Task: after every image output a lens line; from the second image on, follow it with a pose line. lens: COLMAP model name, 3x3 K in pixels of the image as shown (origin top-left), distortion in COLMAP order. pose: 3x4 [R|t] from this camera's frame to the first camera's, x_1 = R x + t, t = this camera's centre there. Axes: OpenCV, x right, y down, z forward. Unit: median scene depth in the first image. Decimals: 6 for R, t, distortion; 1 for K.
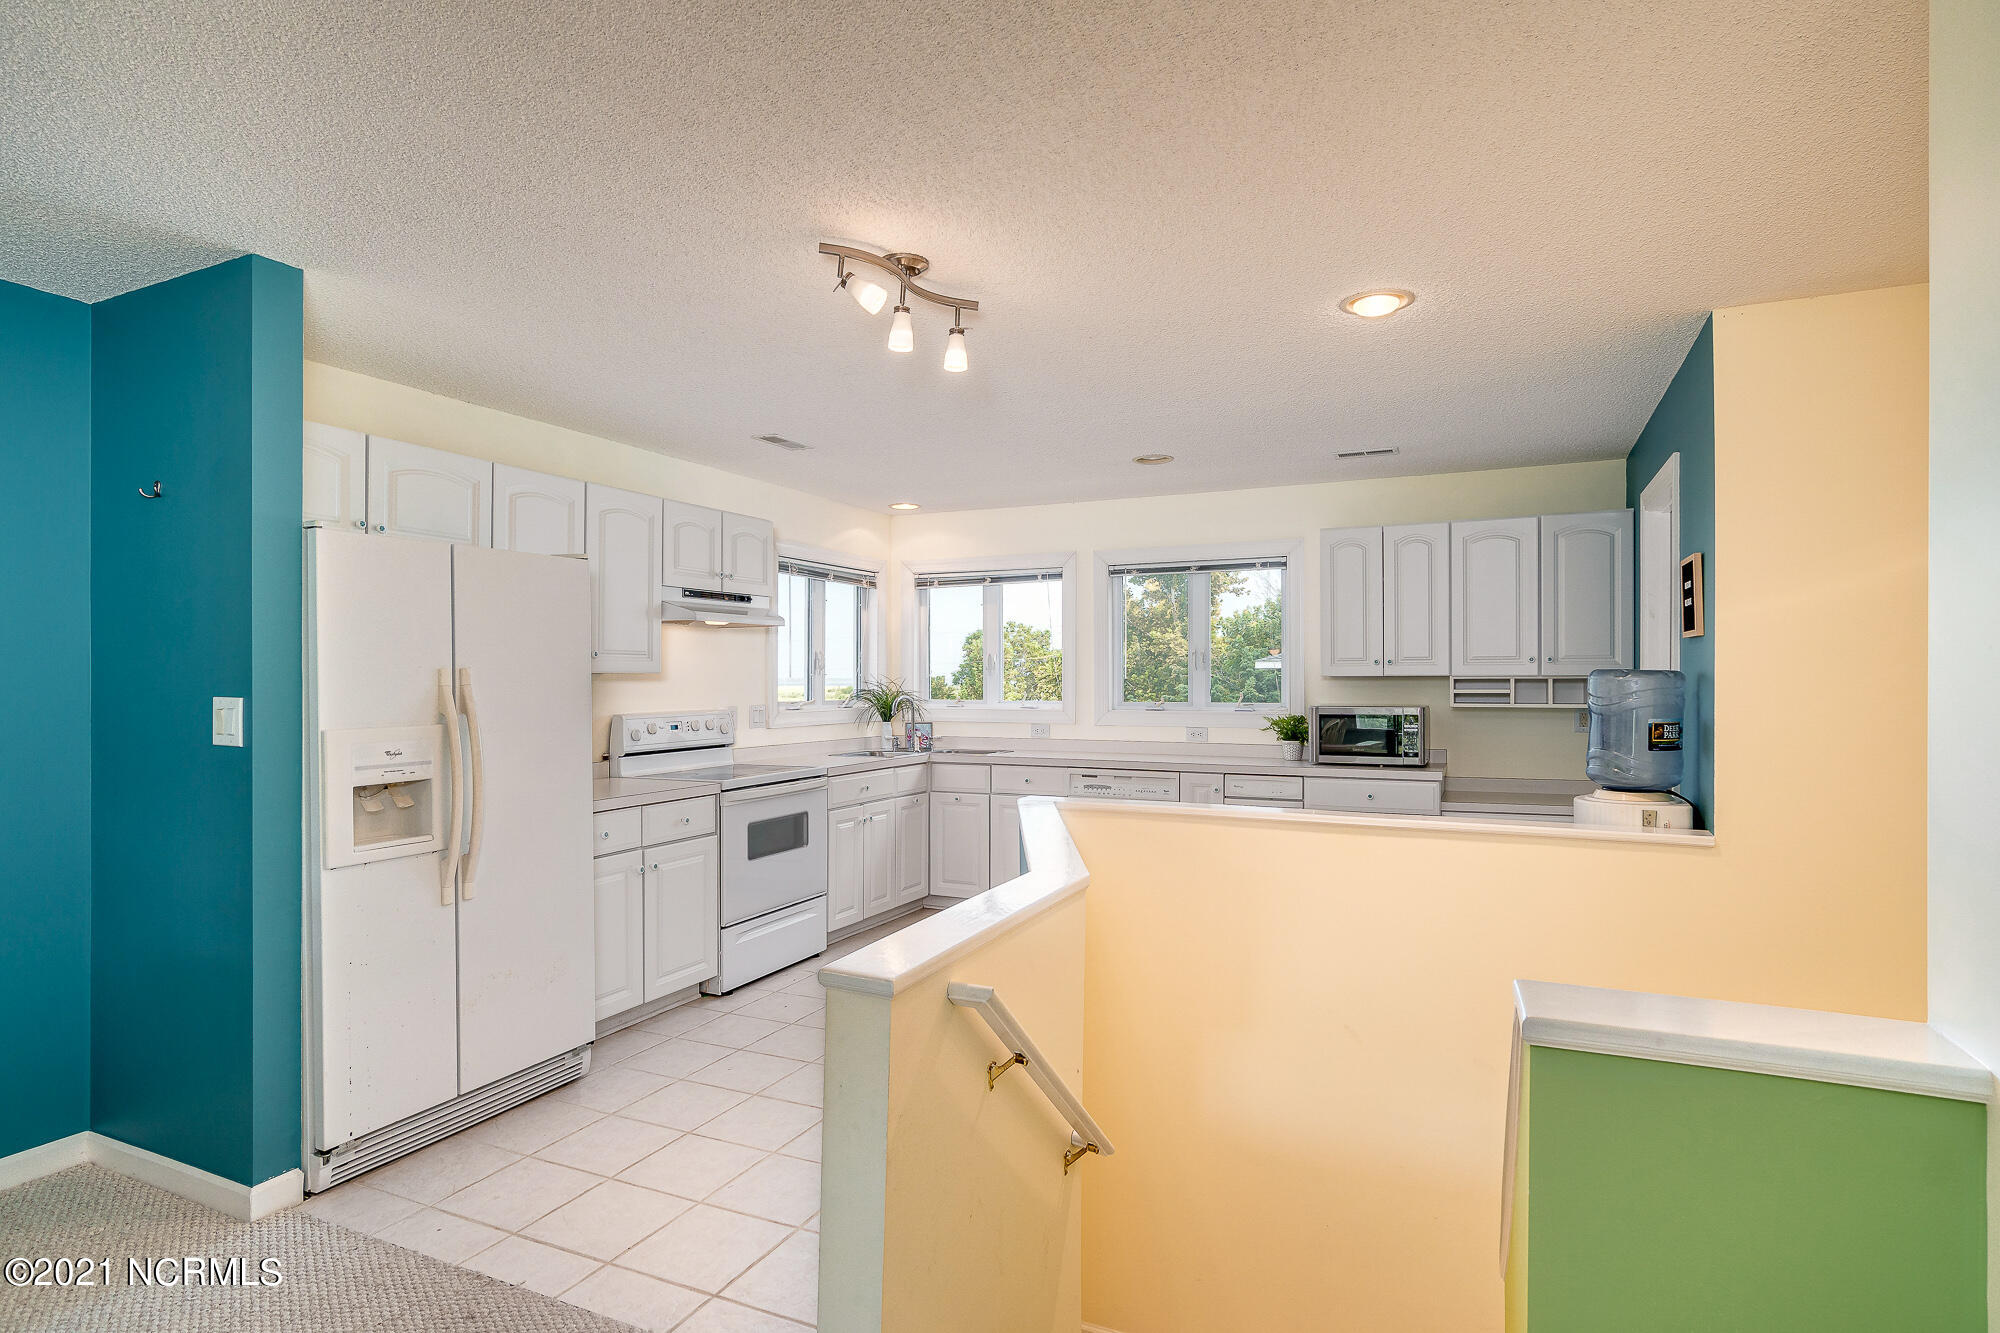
lens RADIAL K [[1040.6, 0, 1006.4], [0, 1040.6, 691.0], [0, 0, 1]] dist [-0.000749, -0.000273]
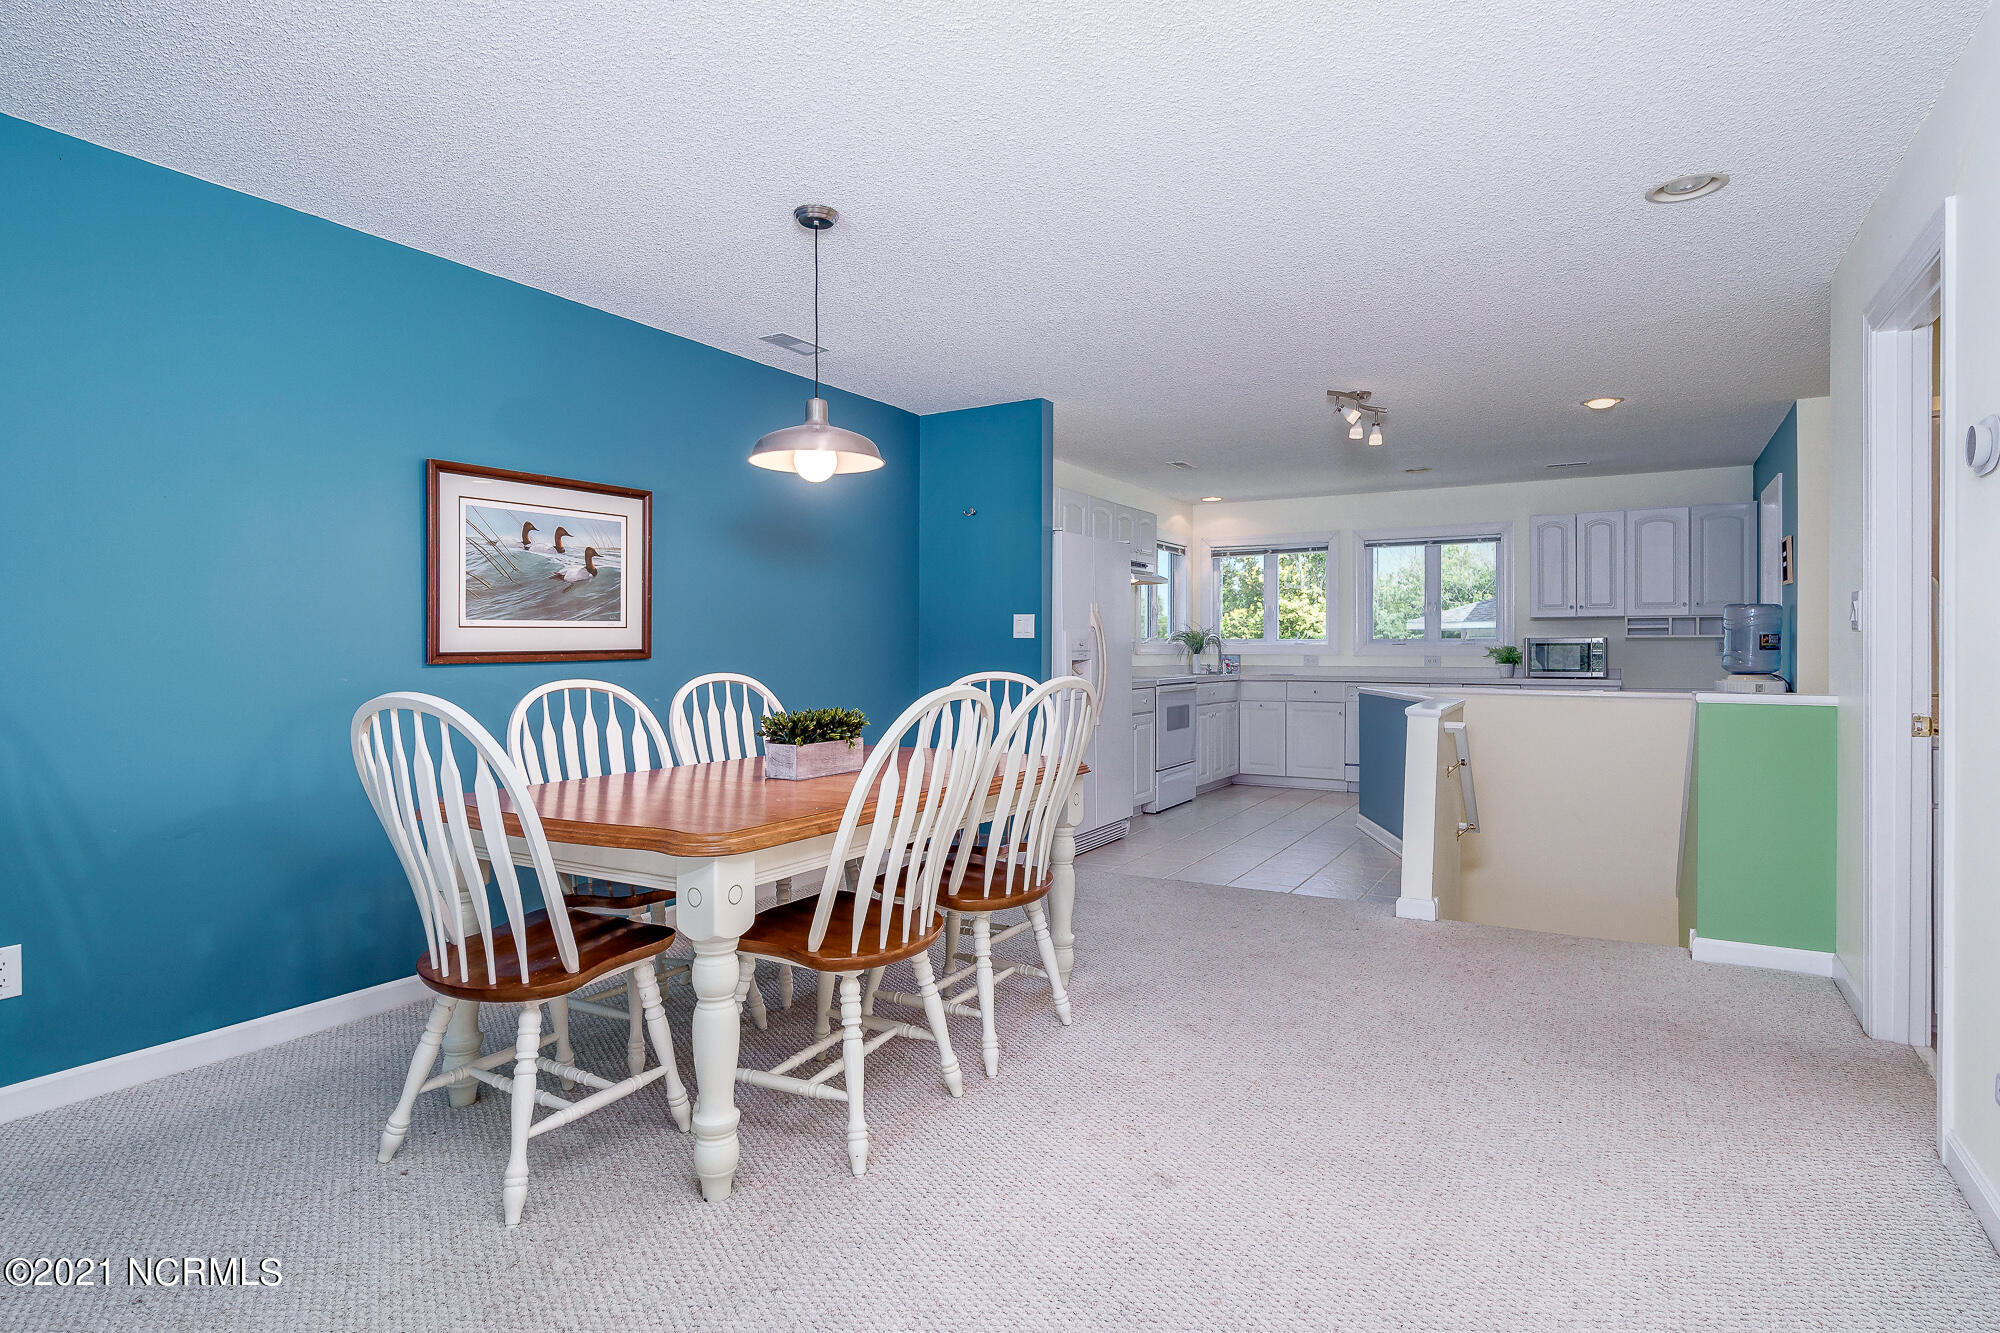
lens RADIAL K [[1095.1, 0, 1000.0], [0, 1095.1, 666.5], [0, 0, 1]] dist [0.000363, 0.000452]
pose [[0.996762, 0.001670, -0.080394, -0.323456], [-0.001502, 0.999997, 0.002158, 0.054153], [0.080397, -0.002030, 0.996761, -0.599621]]
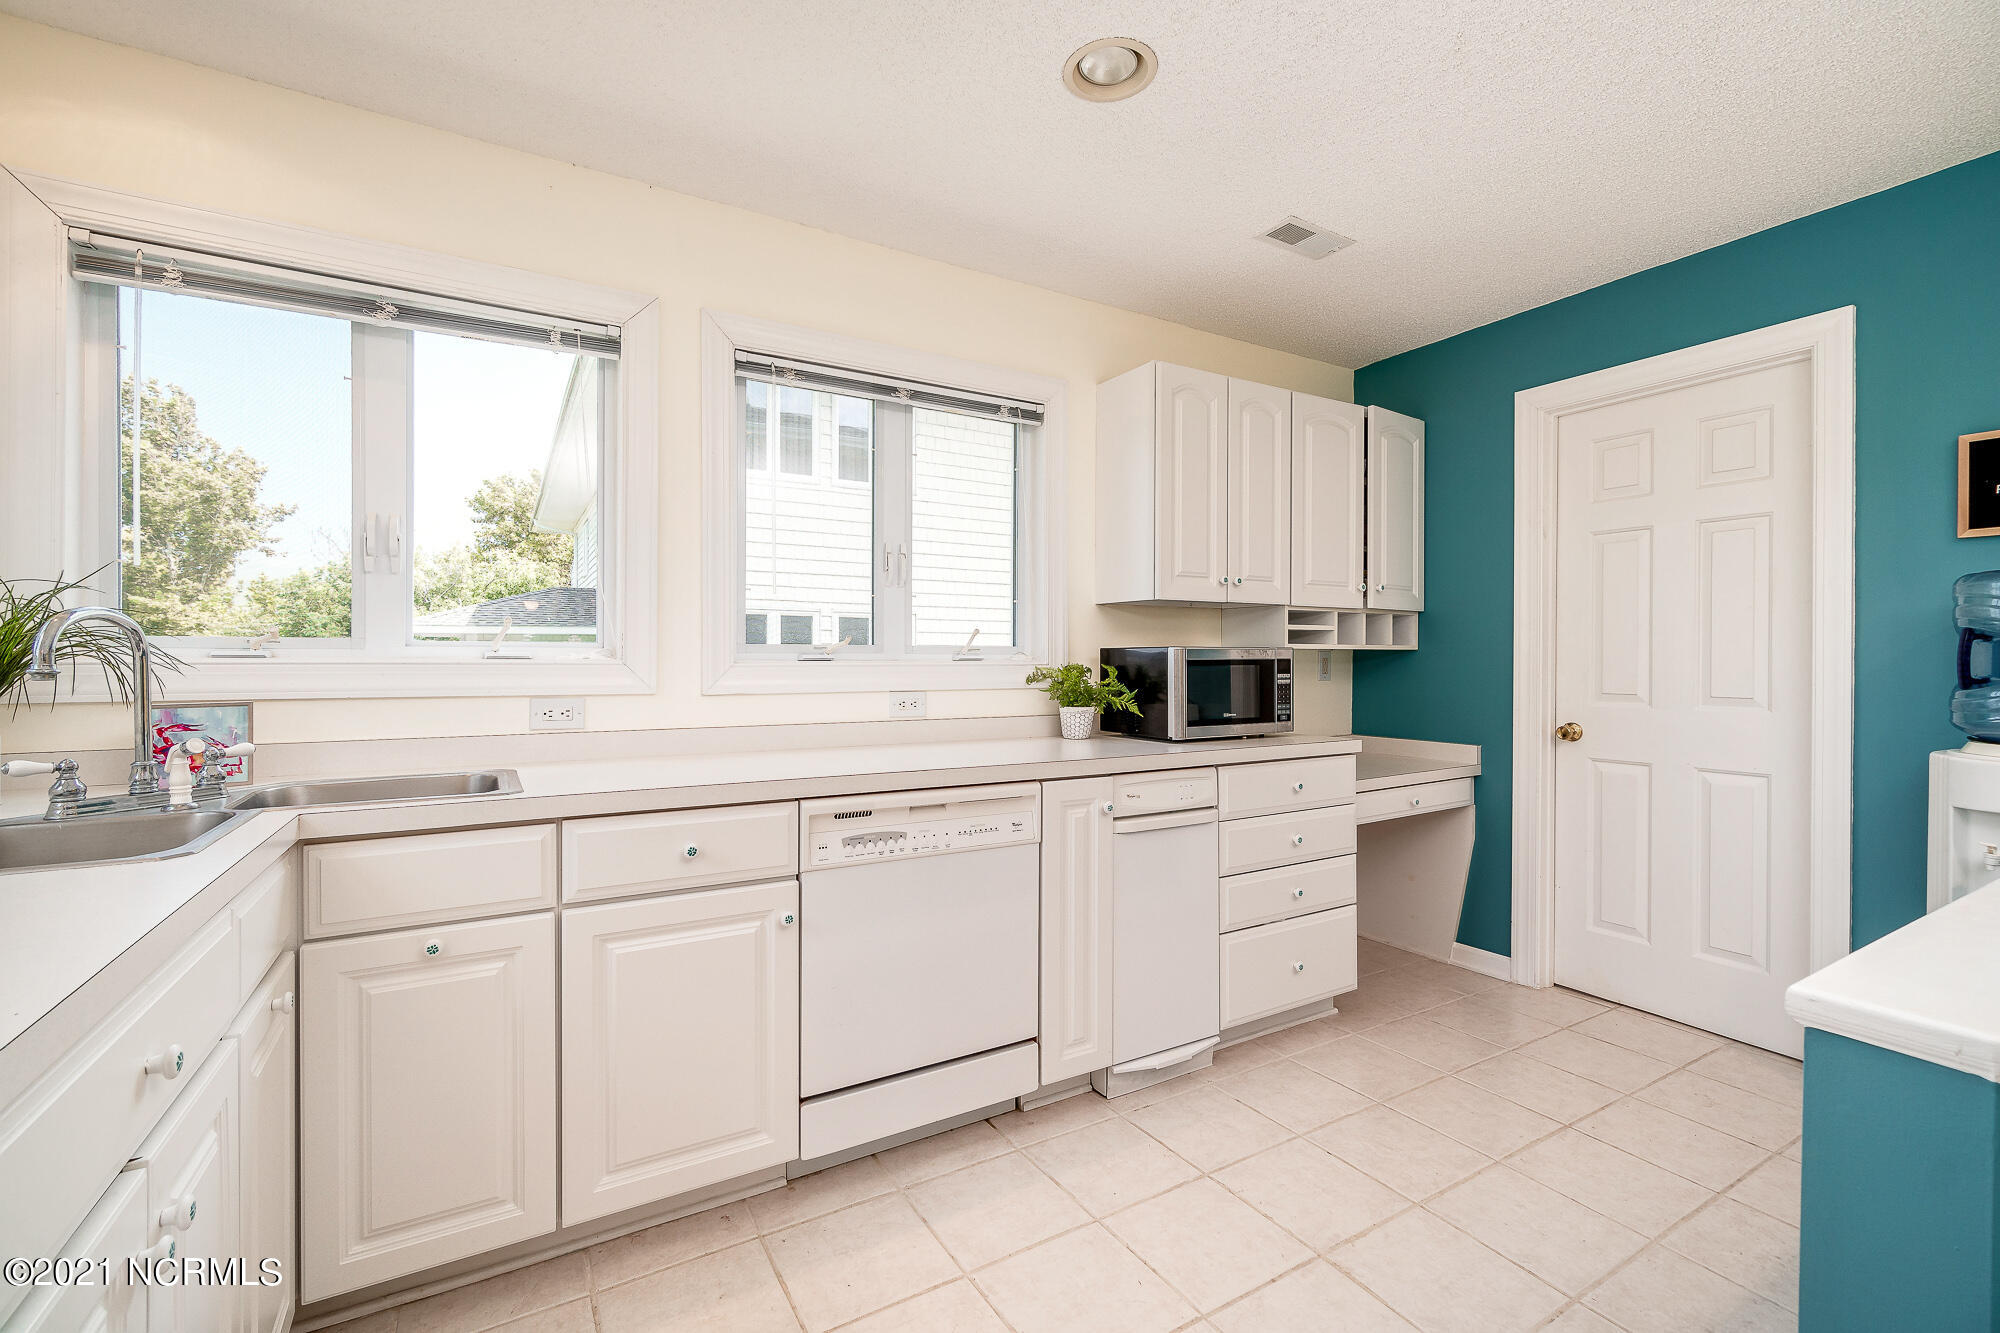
lens RADIAL K [[865.3, 0, 999.3], [0, 865.3, 665.0], [0, 0, 1]] dist [-0.011425, -0.000323]
pose [[0.562369, -0.004186, 0.826876, -0.184240], [0.008372, 0.999965, -0.000632, 0.025672], [-0.826844, 0.007279, 0.562384, 0.826095]]
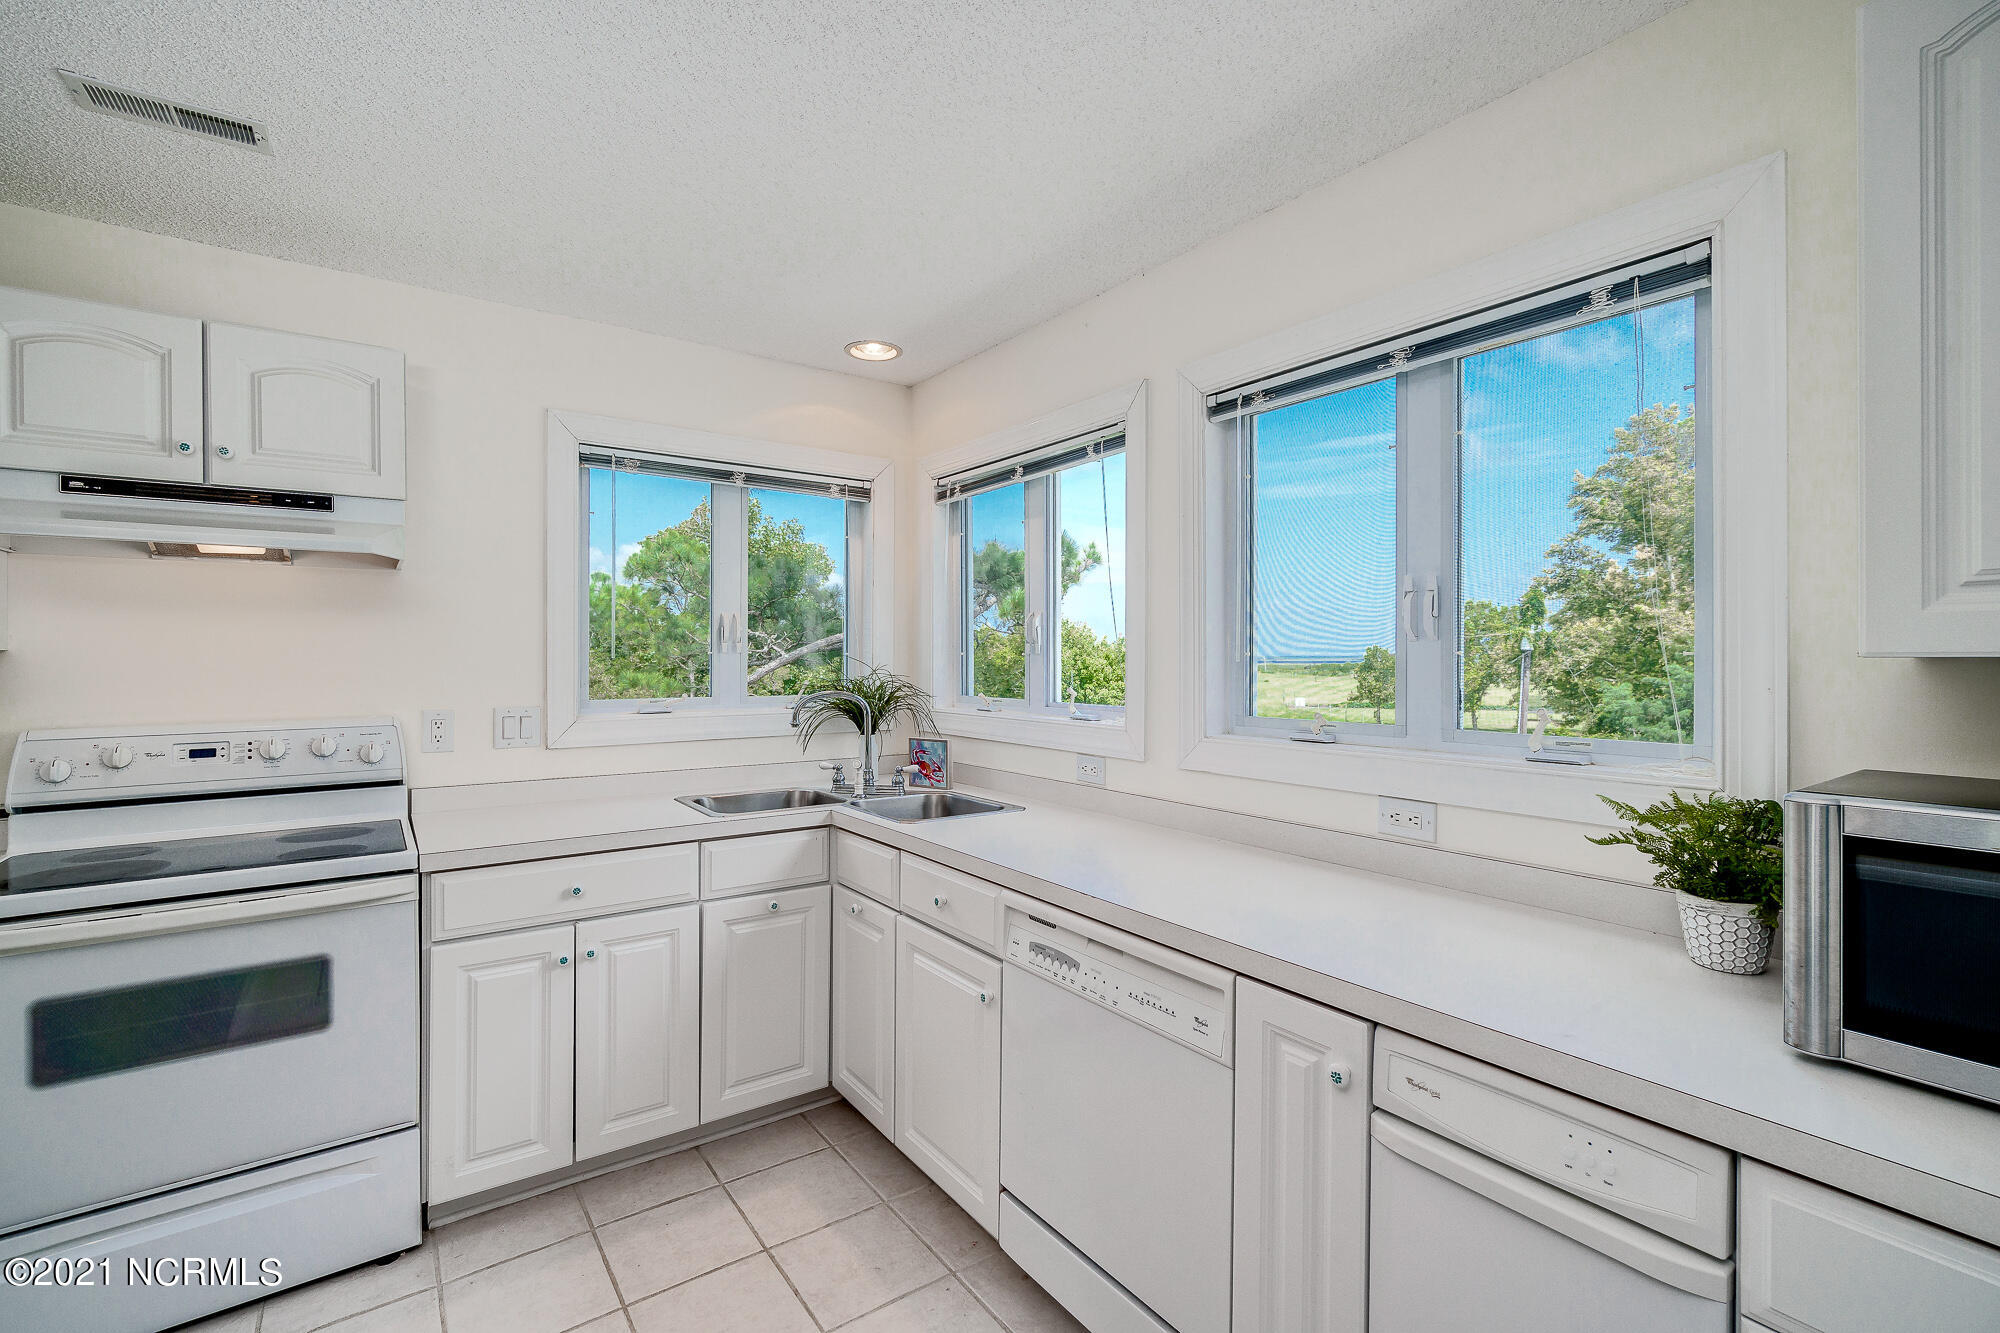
lens RADIAL K [[870.5, 0, 1010.0], [0, 870.5, 661.0], [0, 0, 1]] dist [-0.002355, 0.000007]
pose [[0.875243, 0.004479, -0.483662, 0.241912], [-0.007643, 0.999960, -0.004571, -0.012412], [0.483622, 0.007697, 0.875243, 0.777342]]
